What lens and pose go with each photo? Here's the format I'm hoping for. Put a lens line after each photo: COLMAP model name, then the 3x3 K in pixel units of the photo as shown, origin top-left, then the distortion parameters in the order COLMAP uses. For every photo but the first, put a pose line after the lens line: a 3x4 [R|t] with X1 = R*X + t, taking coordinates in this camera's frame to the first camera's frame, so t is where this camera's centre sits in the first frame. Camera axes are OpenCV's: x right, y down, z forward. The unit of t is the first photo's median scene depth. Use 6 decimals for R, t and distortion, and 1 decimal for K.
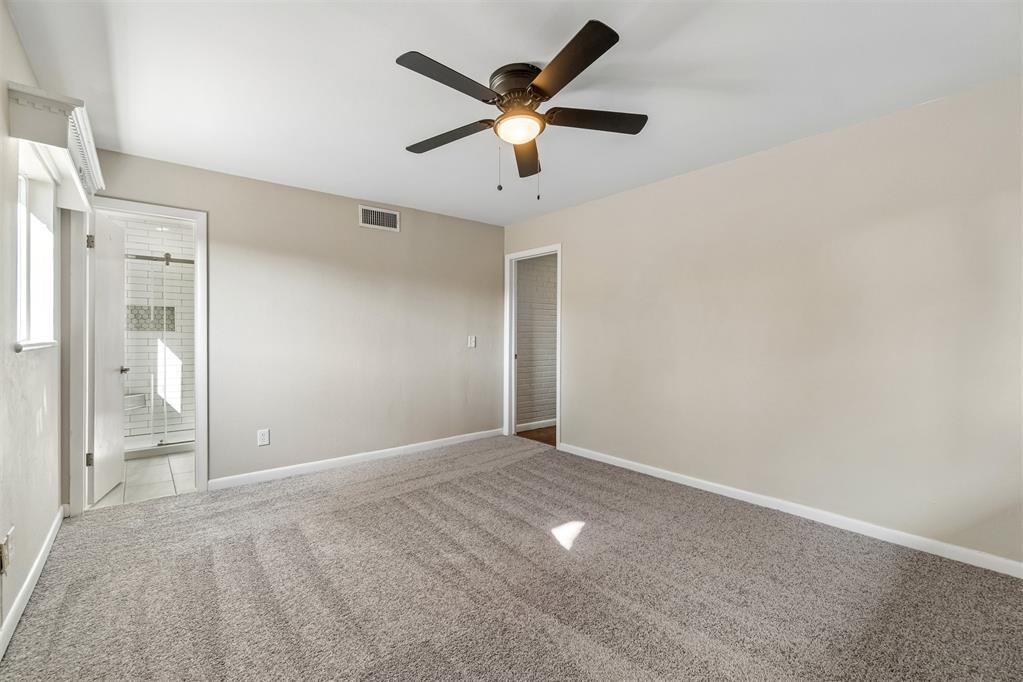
lens RADIAL K [[440.9, 0, 511.5], [0, 440.9, 338.1], [0, 0, 1]] dist [0.001448, 0.000761]
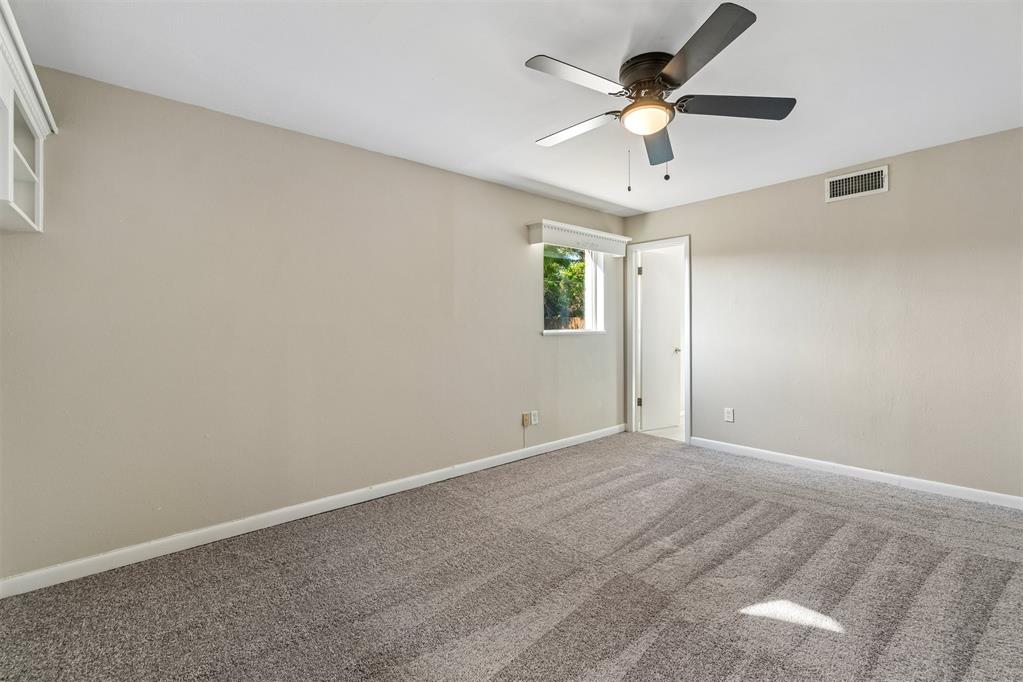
lens RADIAL K [[440.9, 0, 512.1], [0, 440.9, 333.1], [0, 0, 1]] dist [0.001448, 0.000761]
pose [[0.031456, 0.016569, -0.999368, 0.625015], [0.002879, 0.999857, 0.016668, -0.013980], [0.999501, -0.003402, 0.031404, 0.418492]]
